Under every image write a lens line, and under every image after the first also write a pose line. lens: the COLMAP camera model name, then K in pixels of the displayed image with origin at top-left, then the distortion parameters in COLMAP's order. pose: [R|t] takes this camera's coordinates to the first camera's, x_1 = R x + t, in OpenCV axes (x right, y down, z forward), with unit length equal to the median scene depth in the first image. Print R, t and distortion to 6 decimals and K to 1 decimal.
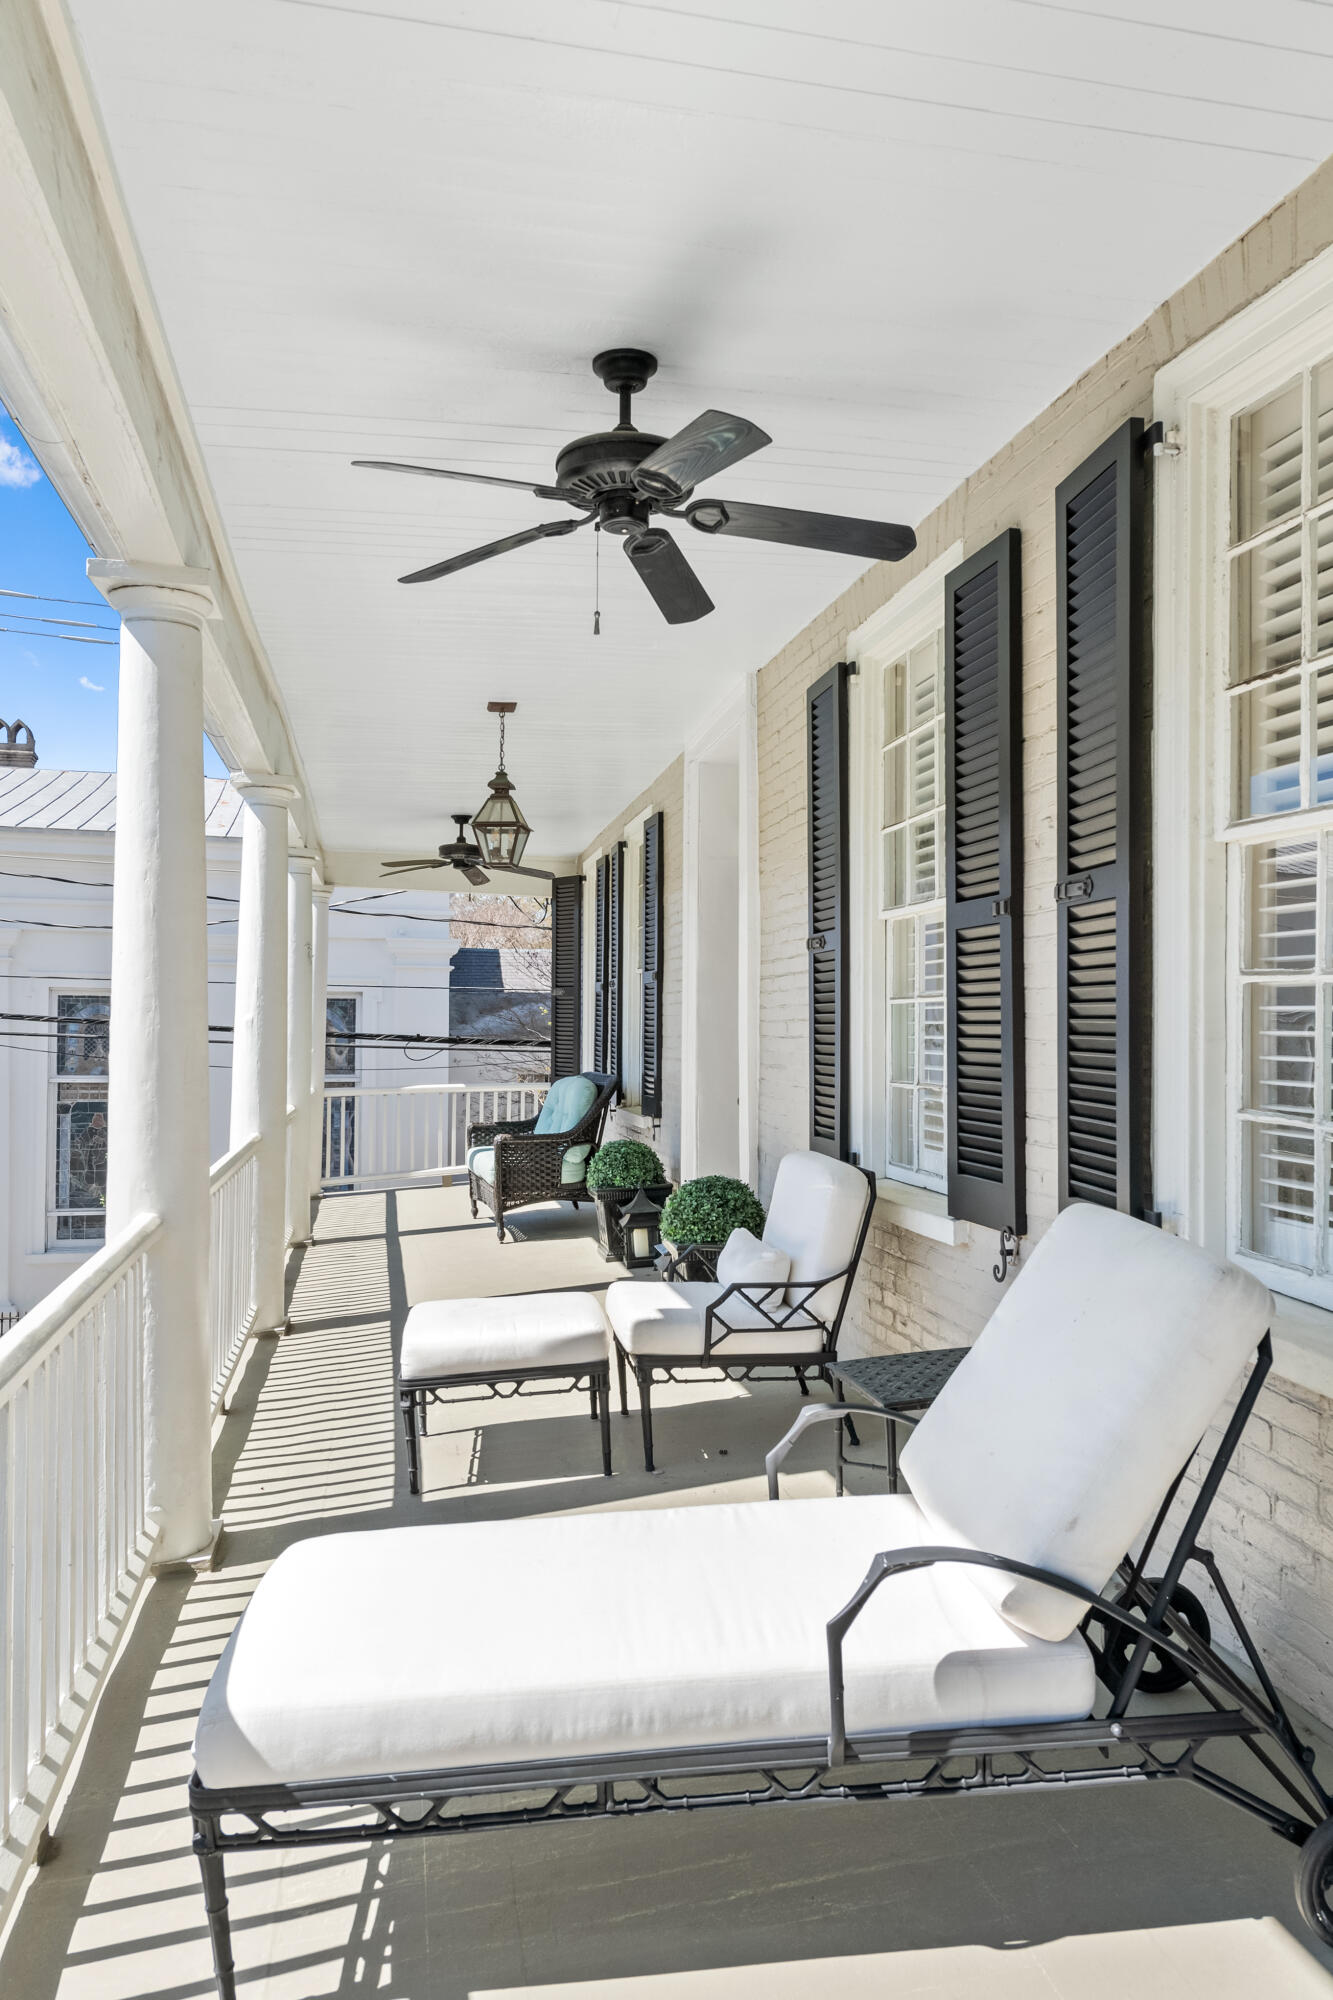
lens RADIAL K [[1381.5, 0, 668.6], [0, 1381.5, 1003.5], [0, 0, 1]] dist [0.011222, 0.001255]
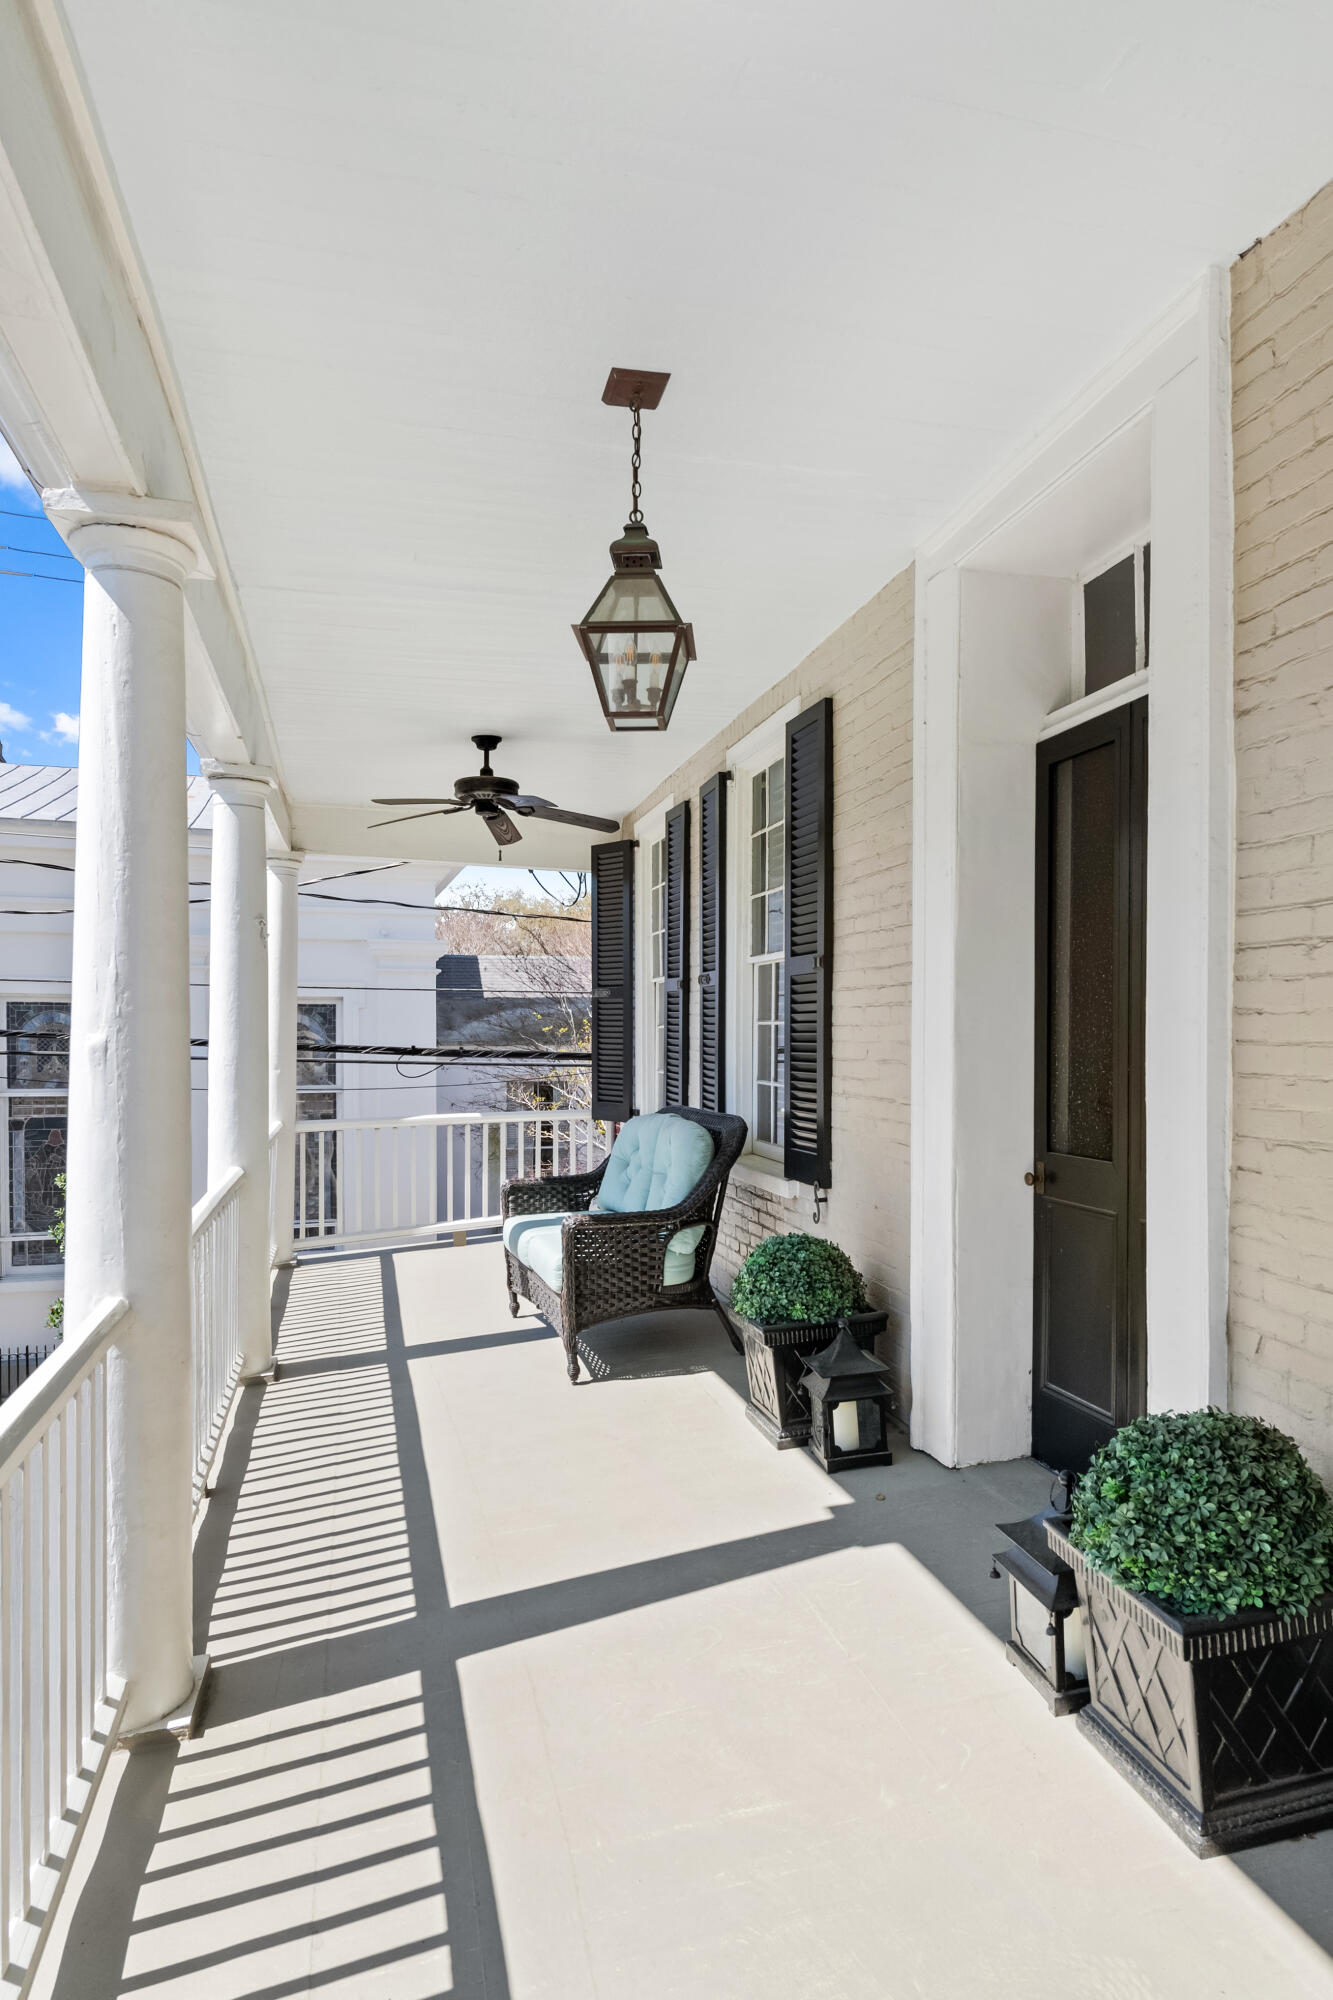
lens RADIAL K [[1188.5, 0, 668.7], [0, 1188.5, 1055.8], [0, 0, 1]] dist [-0.006479, -0.002550]
pose [[0.998709, -0.006411, 0.050392, -0.077240], [0.004379, 0.999177, 0.040335, 0.000301], [-0.050609, -0.040063, 0.997915, 0.340277]]
